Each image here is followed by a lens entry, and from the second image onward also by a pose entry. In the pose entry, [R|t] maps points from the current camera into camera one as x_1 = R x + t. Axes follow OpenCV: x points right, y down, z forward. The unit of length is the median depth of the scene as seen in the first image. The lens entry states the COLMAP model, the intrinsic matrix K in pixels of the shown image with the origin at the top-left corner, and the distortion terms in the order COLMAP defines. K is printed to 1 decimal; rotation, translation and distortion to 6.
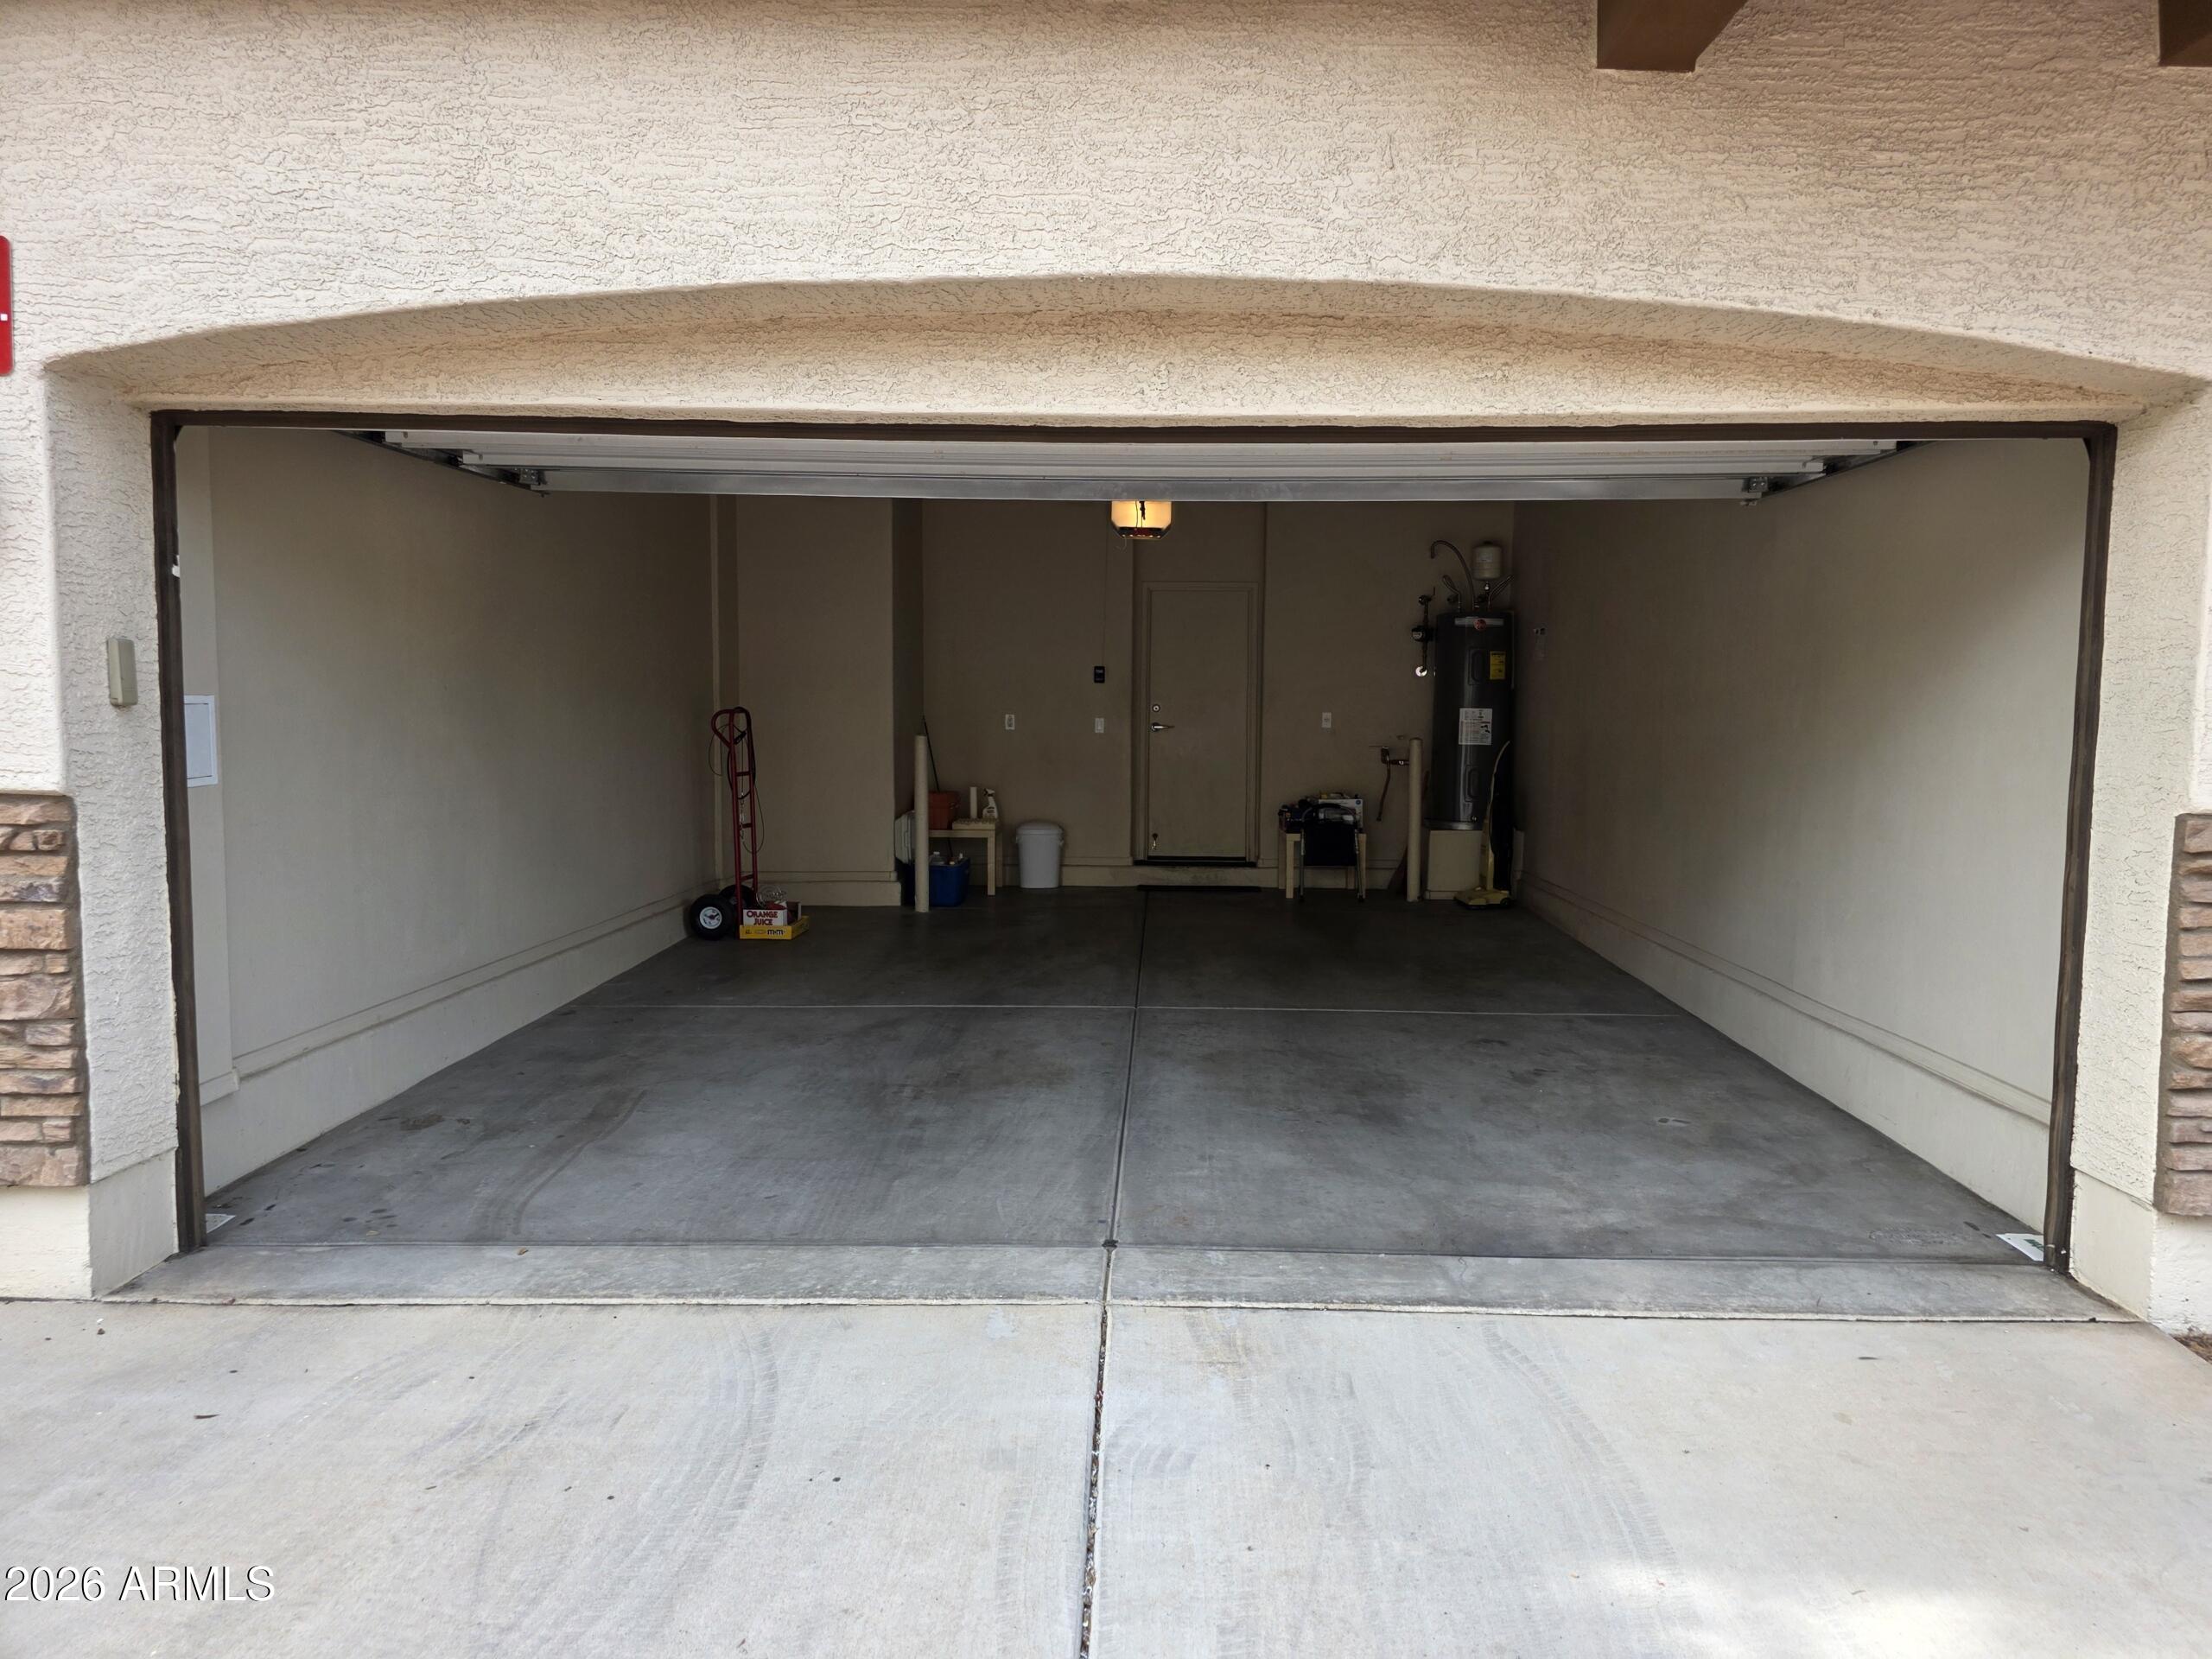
lens RADIAL K [[1496.3, 0, 1108.3], [0, 1496.3, 830.7], [0, 0, 1]] dist [0.047725, -0.038641]
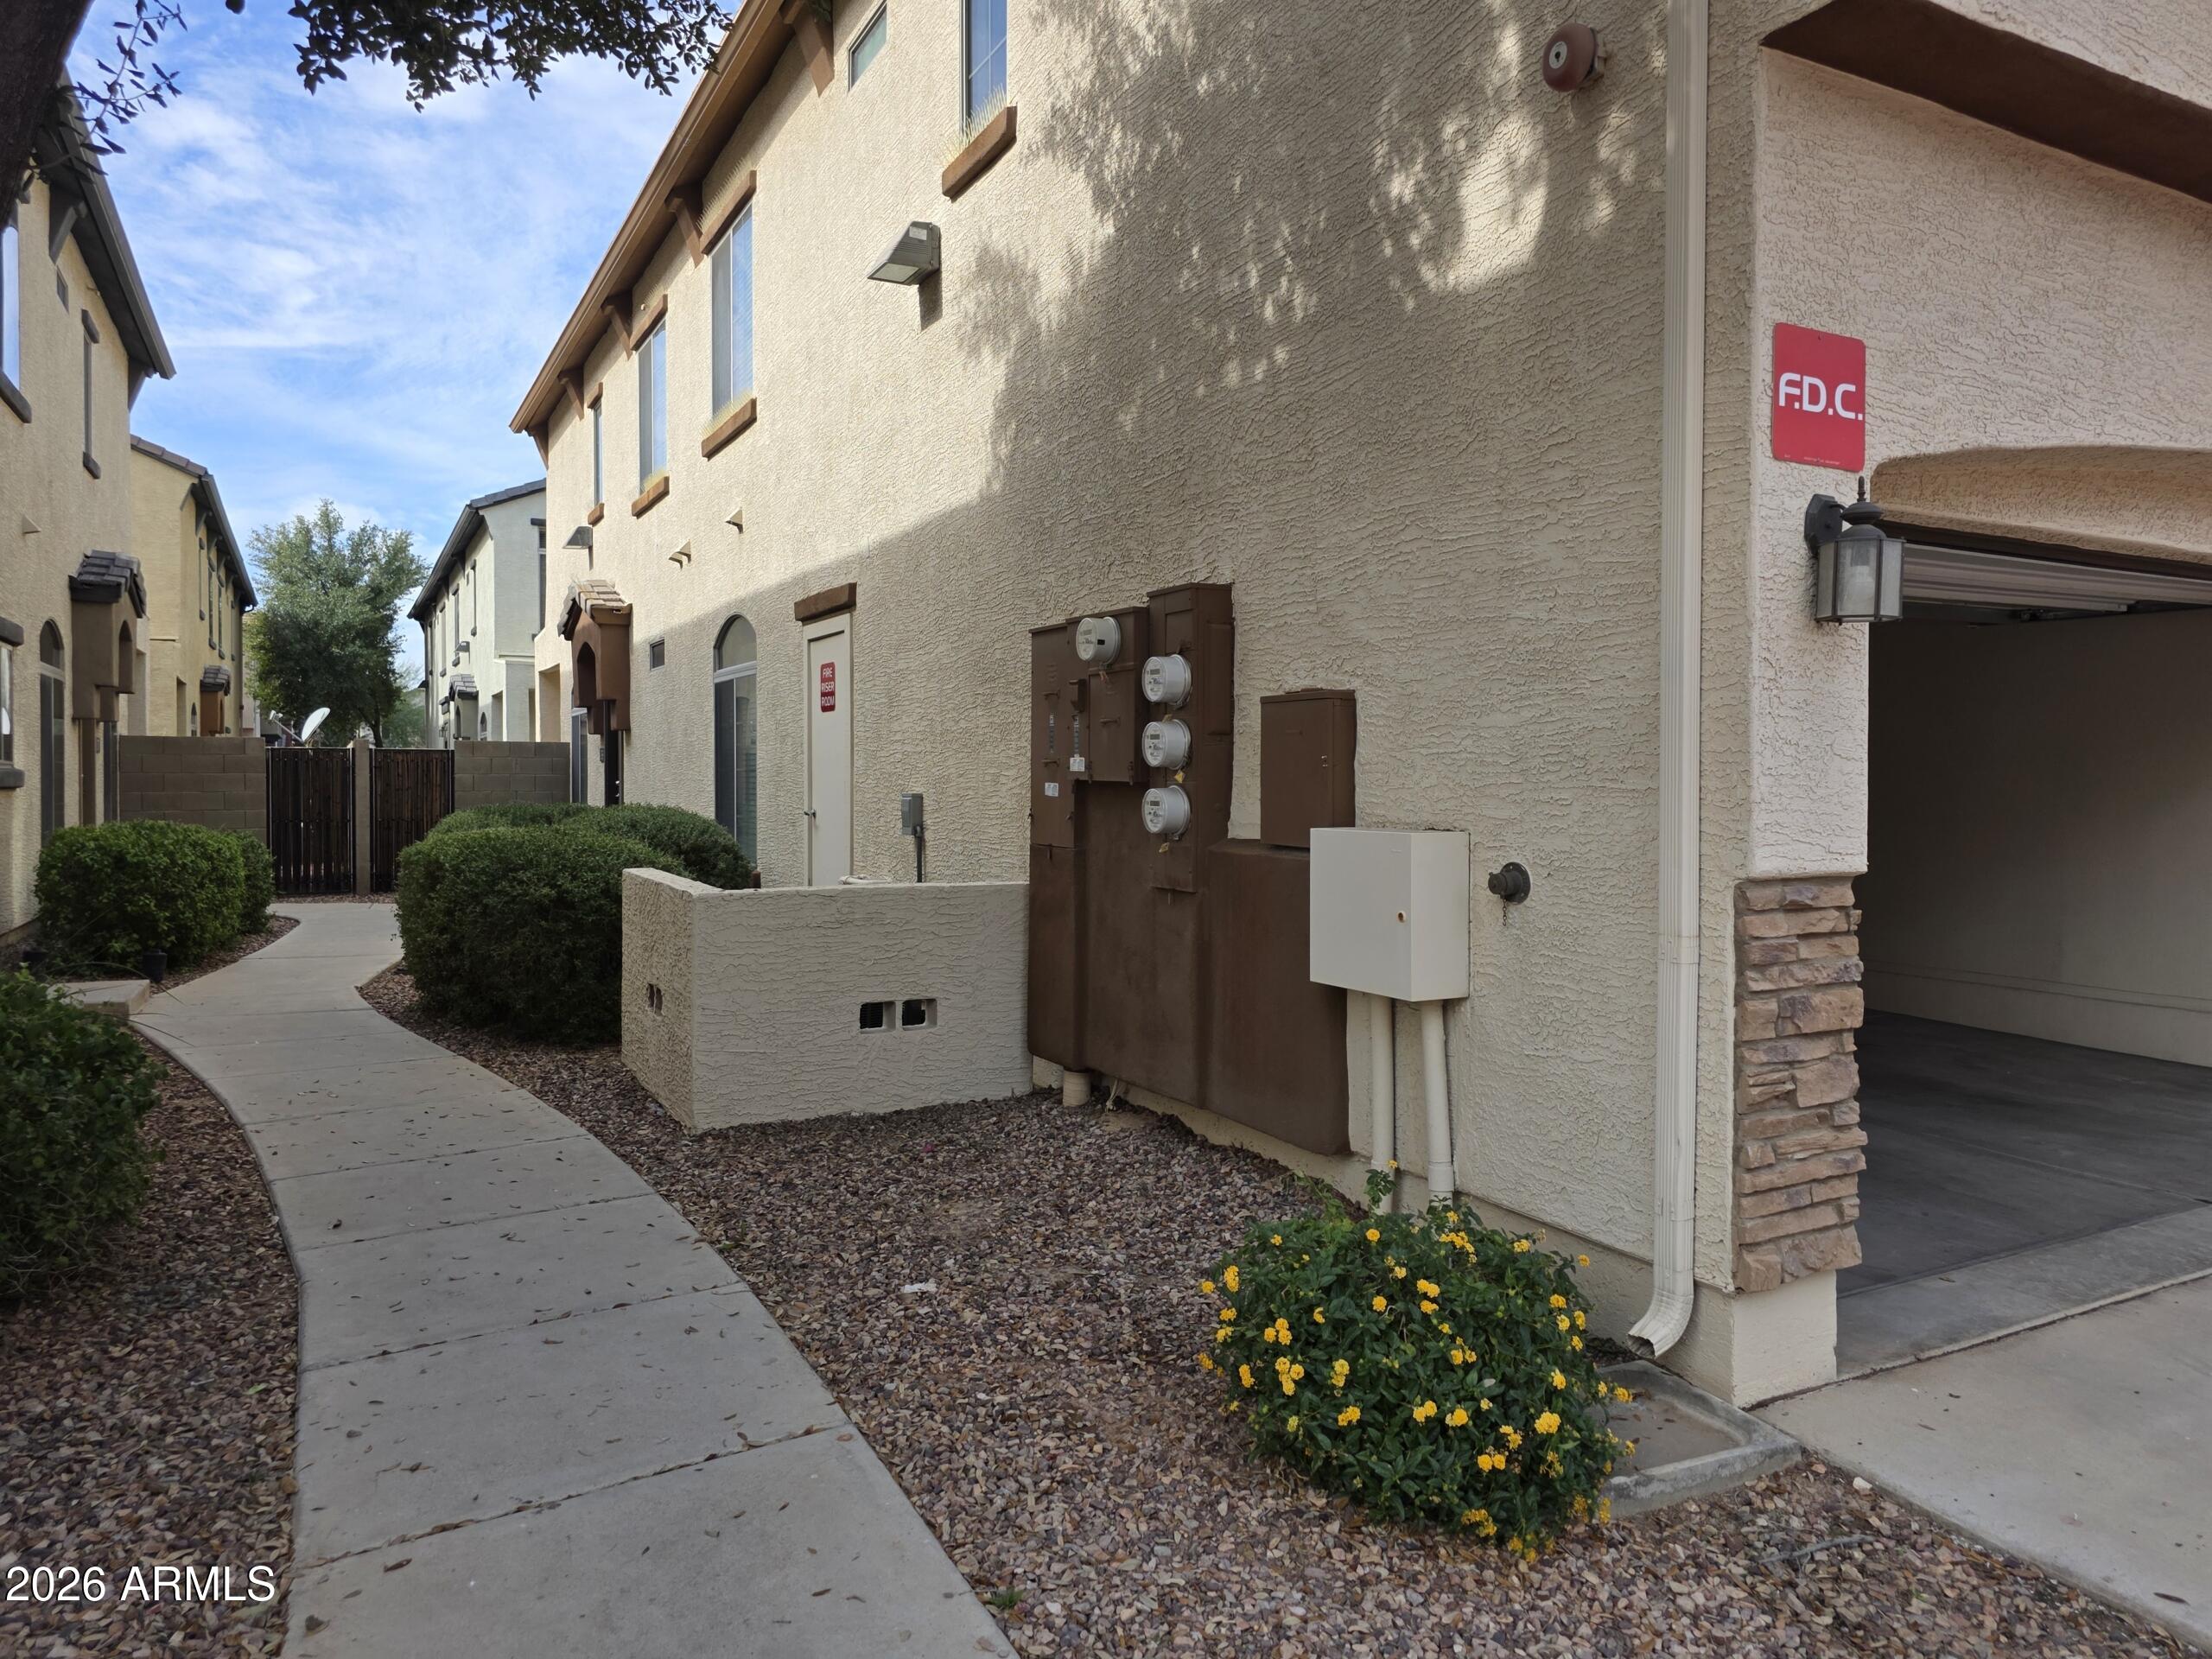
lens RADIAL K [[1496.3, 0, 1108.3], [0, 1496.3, 821.6], [0, 0, 1]] dist [0.047725, -0.038641]
pose [[0.871970, -0.019644, 0.489165, -1.617669], [0.045392, 0.998134, -0.040831, -0.041471], [-0.487451, 0.057808, 0.871235, 0.350265]]
